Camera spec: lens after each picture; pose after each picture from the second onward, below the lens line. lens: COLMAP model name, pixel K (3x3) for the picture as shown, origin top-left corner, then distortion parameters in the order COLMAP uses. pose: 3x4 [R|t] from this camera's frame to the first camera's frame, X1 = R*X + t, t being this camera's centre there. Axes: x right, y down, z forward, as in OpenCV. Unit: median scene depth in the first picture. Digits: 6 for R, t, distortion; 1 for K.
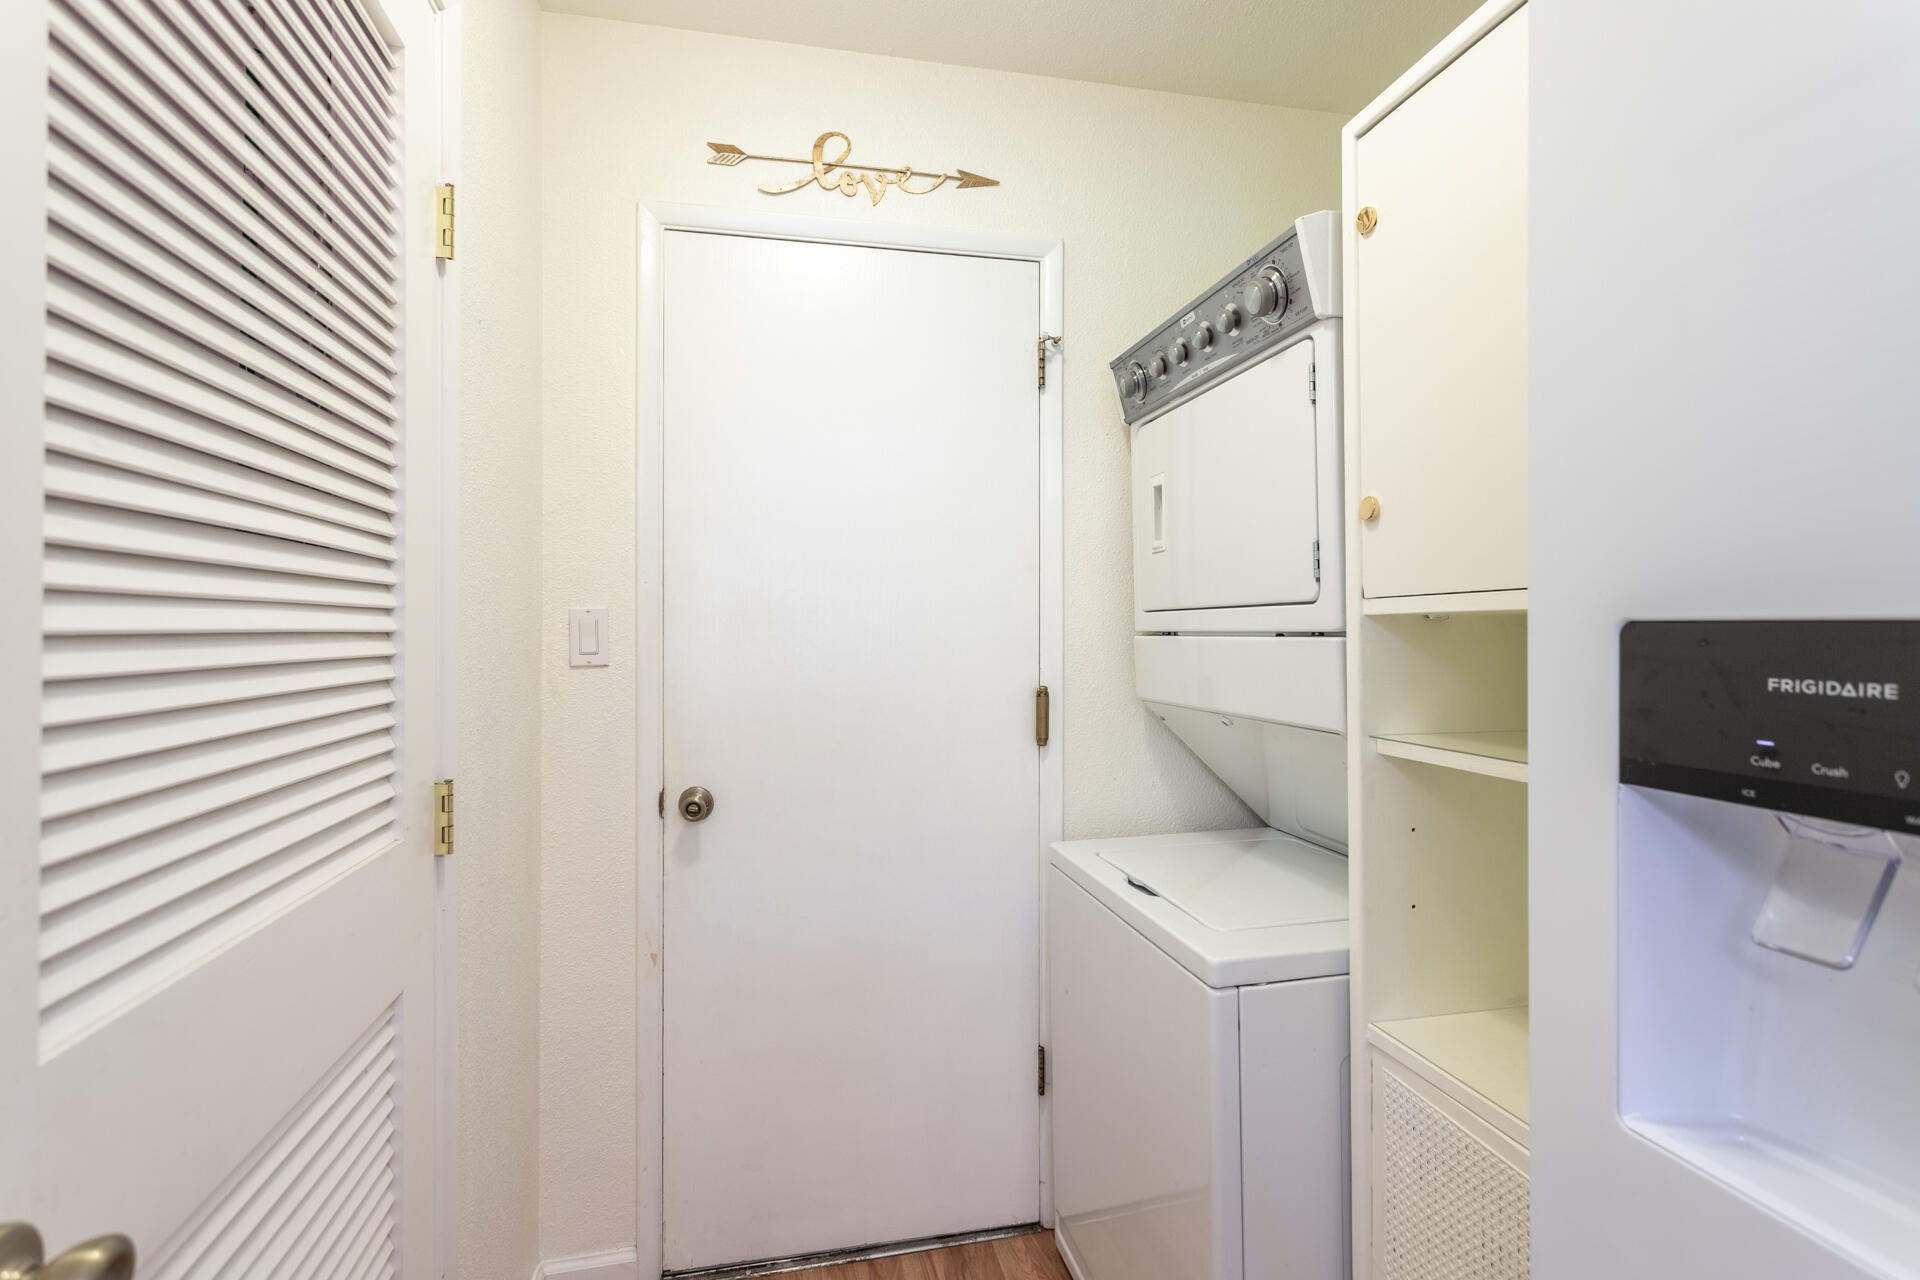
lens RADIAL K [[909.1, 0, 950.0], [0, 909.1, 624.3], [0, 0, 1]] dist [-0.000080, 0.002065]
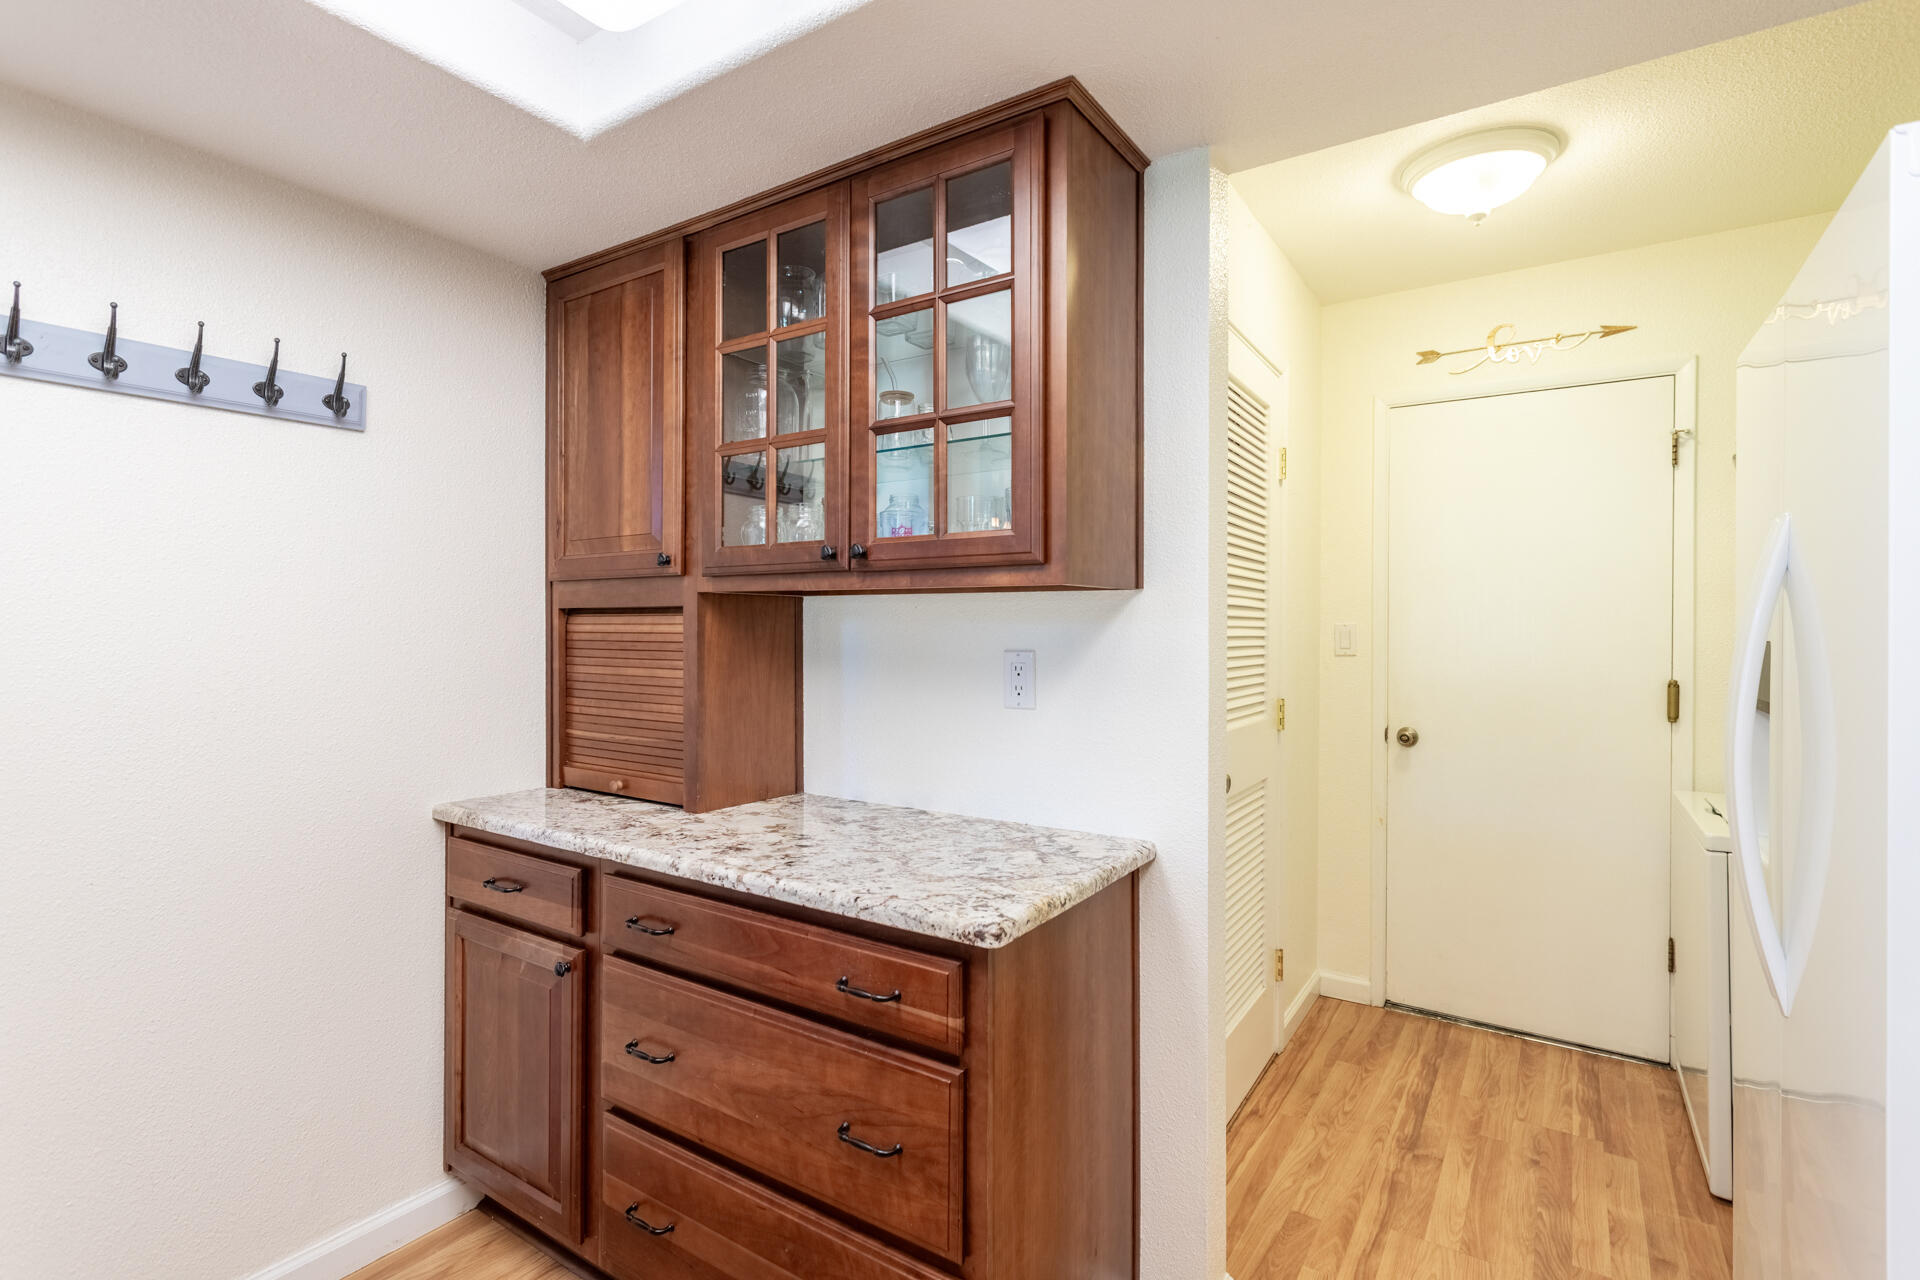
lens RADIAL K [[909.1, 0, 950.0], [0, 909.1, 624.3], [0, 0, 1]] dist [-0.000080, 0.002065]
pose [[0.695715, 0.003645, -0.718309, 0.348476], [-0.004667, 0.999989, 0.000555, -0.013377], [0.718303, 0.002967, 0.695724, -0.809488]]
